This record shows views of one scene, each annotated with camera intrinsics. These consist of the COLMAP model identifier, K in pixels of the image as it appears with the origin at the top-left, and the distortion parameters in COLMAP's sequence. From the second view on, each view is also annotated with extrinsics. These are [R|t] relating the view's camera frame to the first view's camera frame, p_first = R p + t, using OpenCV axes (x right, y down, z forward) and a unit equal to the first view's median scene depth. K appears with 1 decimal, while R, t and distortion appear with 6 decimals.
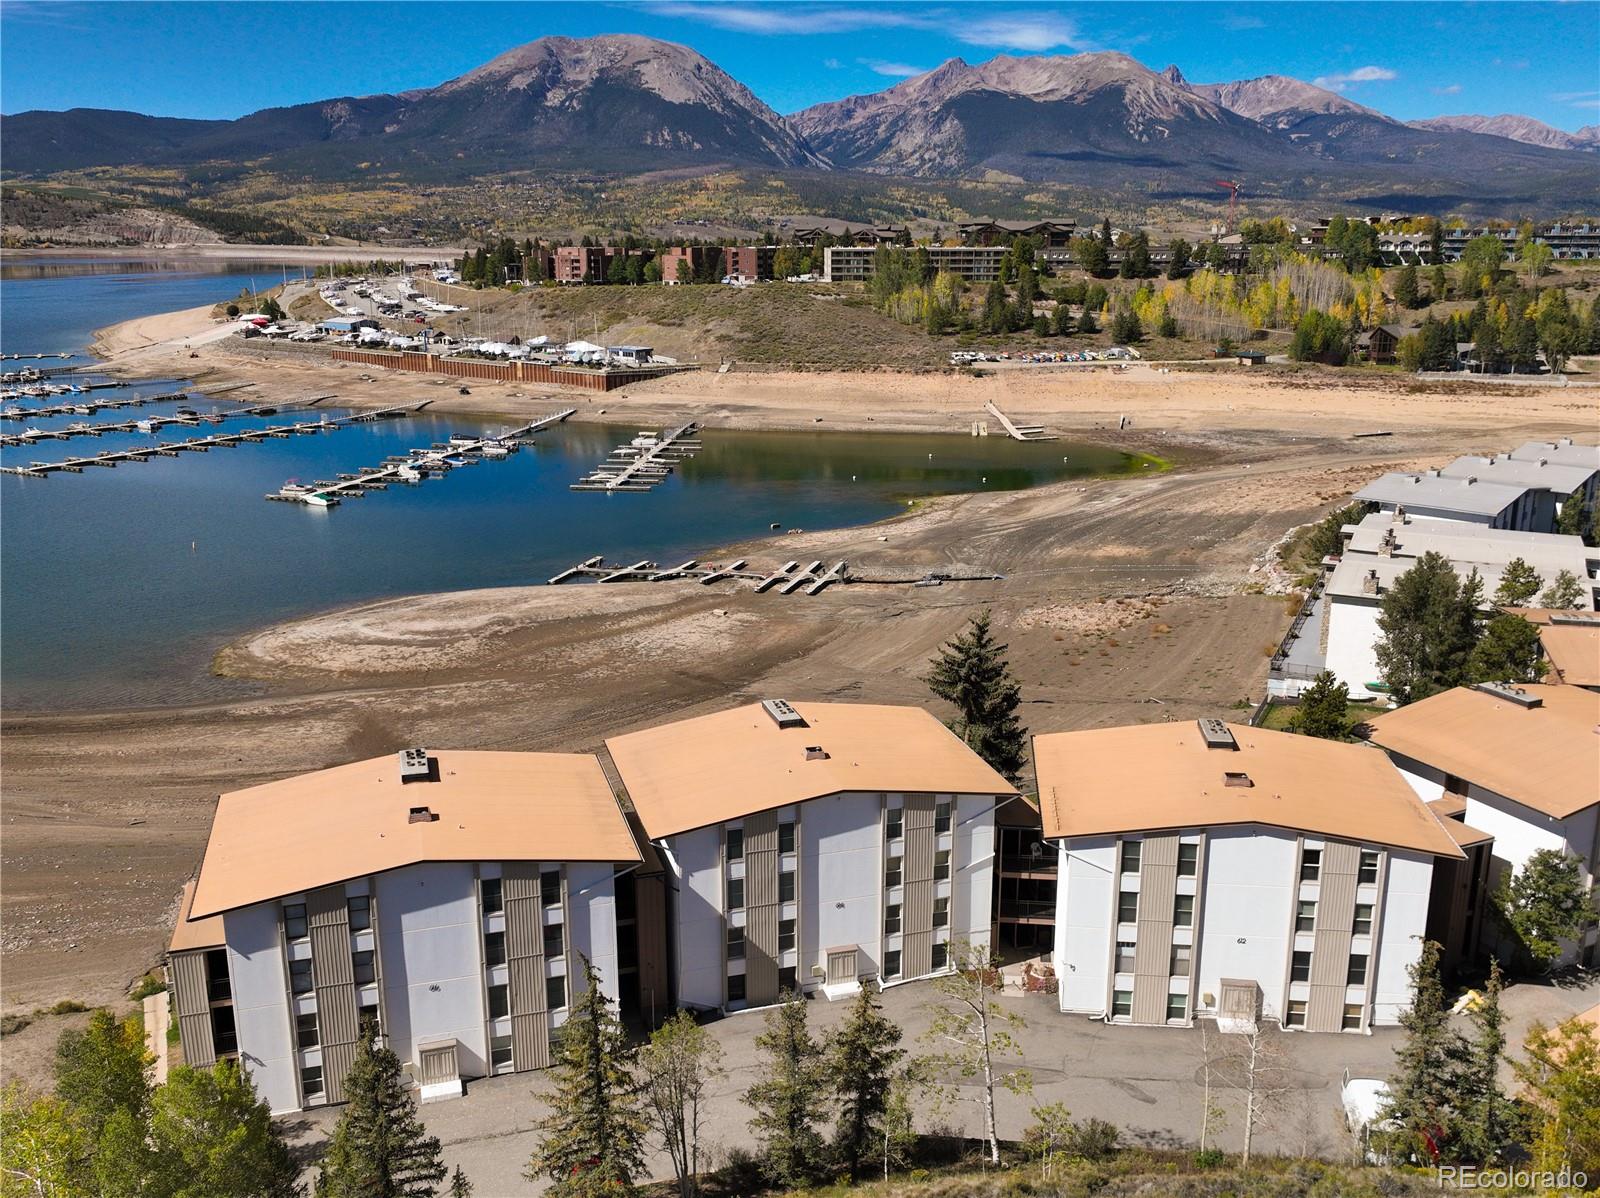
lens RADIAL K [[1433.2, 0, 803.4], [0, 1433.2, 595.0], [0, 0, 1]] dist [0.014765, -0.014540]
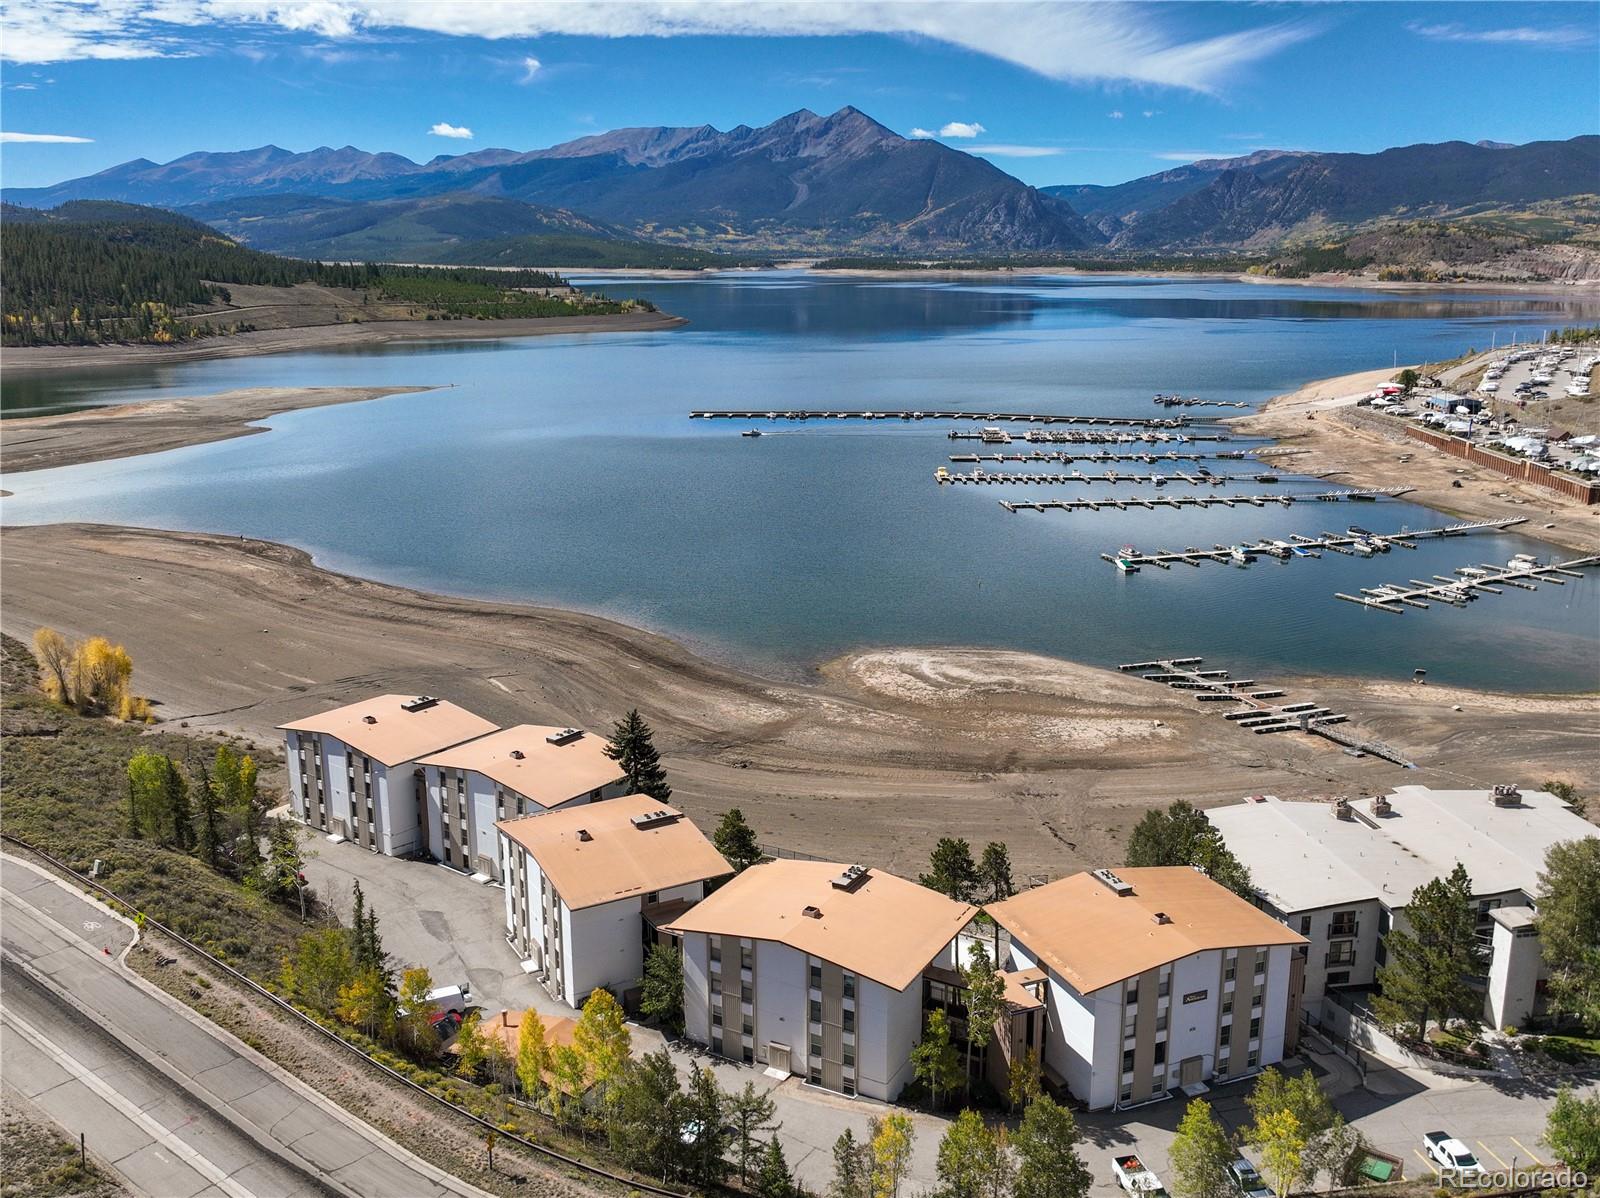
lens RADIAL K [[1433.2, 0, 799.0], [0, 1433.2, 609.8], [0, 0, 1]] dist [0.014765, -0.014540]
pose [[0.574393, 0.201853, -0.793302, 0.328786], [-0.202681, 0.974014, 0.101083, -0.065993], [0.793091, 0.102726, 0.600379, 0.034069]]
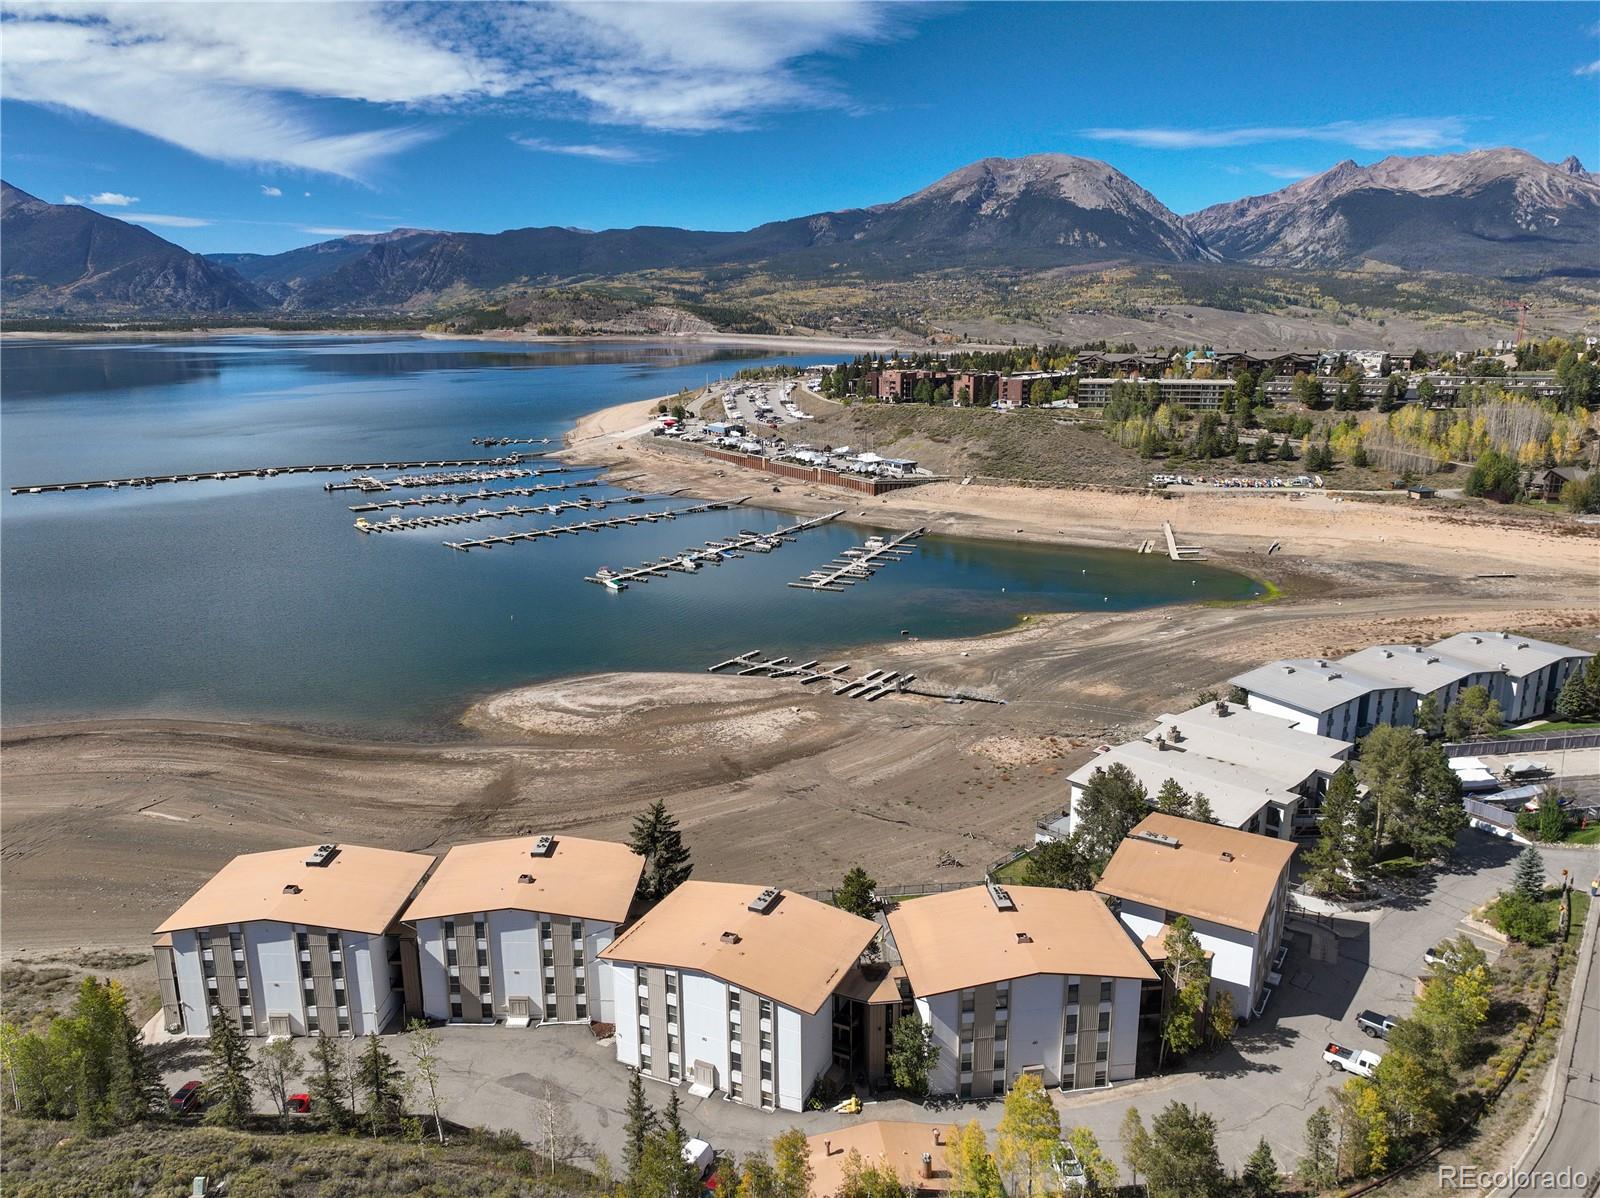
lens RADIAL K [[1176.1, 0, 807.3], [0, 1176.1, 593.3], [0, 0, 1]] dist [0.004913, 0.002853]
pose [[0.947850, 0.072526, -0.310354, 0.147769], [-0.075227, 0.997161, 0.003272, -0.051722], [0.309710, 0.020245, 0.950615, -0.046034]]
